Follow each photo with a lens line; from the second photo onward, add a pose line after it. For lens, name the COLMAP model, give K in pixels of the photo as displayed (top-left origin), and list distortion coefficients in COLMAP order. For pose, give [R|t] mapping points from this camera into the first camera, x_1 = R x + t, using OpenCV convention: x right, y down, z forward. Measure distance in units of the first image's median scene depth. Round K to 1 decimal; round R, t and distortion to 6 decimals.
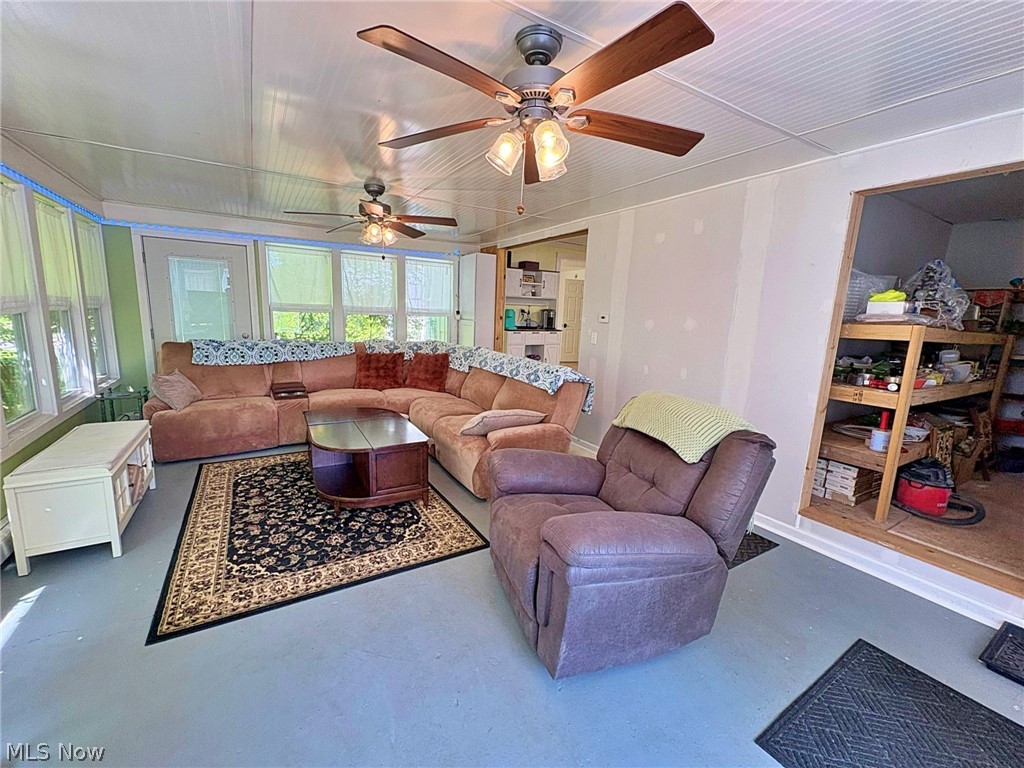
lens RADIAL K [[415.9, 0, 514.8], [0, 415.9, 384.3], [0, 0, 1]] dist [-0.000204, 0.000083]
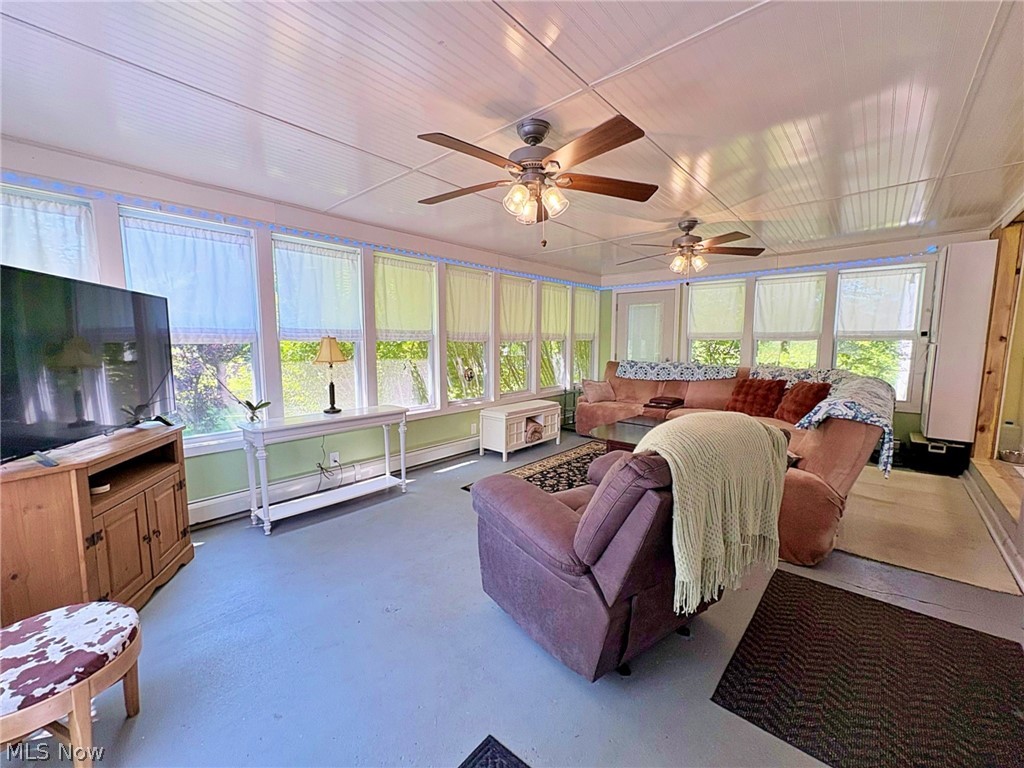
lens RADIAL K [[415.9, 0, 514.8], [0, 415.9, 384.3], [0, 0, 1]] dist [-0.000204, 0.000083]
pose [[0.313207, 0.069924, -0.947107, 0.517906], [-0.144978, 0.989117, 0.025082, -0.005942], [0.938553, 0.129454, 0.319936, 0.203585]]
